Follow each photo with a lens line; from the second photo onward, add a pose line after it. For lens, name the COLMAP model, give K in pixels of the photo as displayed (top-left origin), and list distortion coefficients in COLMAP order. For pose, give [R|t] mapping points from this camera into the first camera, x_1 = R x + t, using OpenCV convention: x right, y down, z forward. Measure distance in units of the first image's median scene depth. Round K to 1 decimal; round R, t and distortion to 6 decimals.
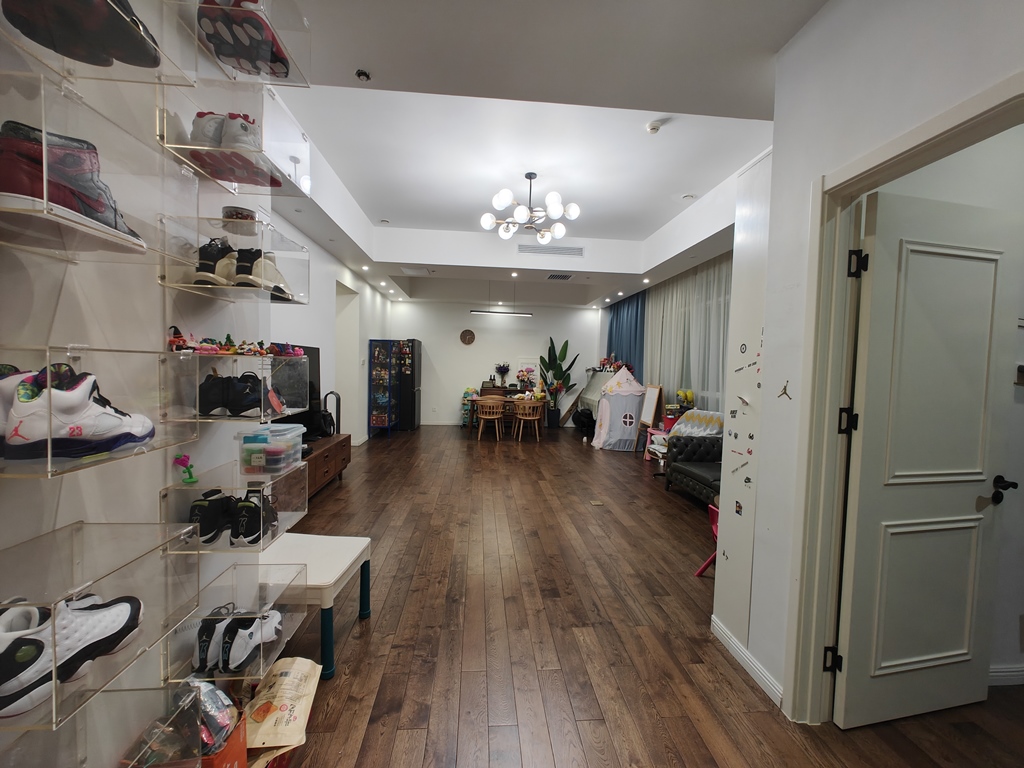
lens RADIAL K [[428.8, 0, 512.0], [0, 428.8, 384.0], [0, 0, 1]] dist [-0.004776, 0.001339]
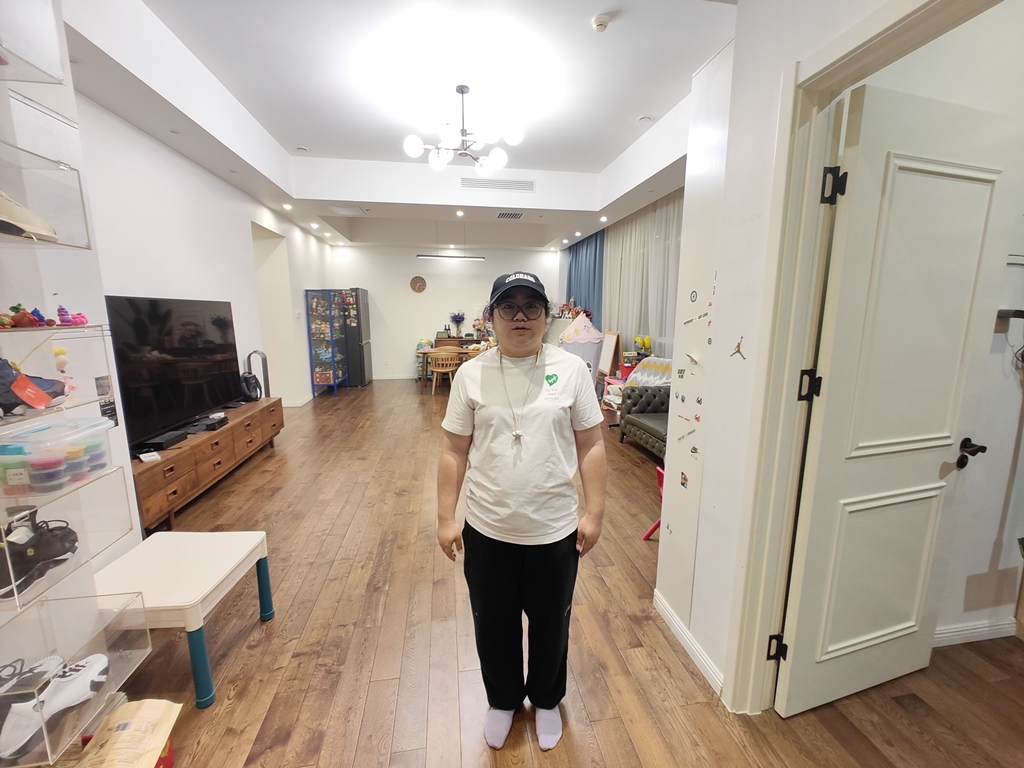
lens RADIAL K [[428.8, 0, 512.0], [0, 428.8, 384.0], [0, 0, 1]] dist [-0.004776, 0.001339]
pose [[0.996753, -0.036505, 0.071768, 0.113568], [0.027291, 0.991729, 0.125416, -0.026460], [-0.075753, -0.123050, 0.989505, 0.167327]]
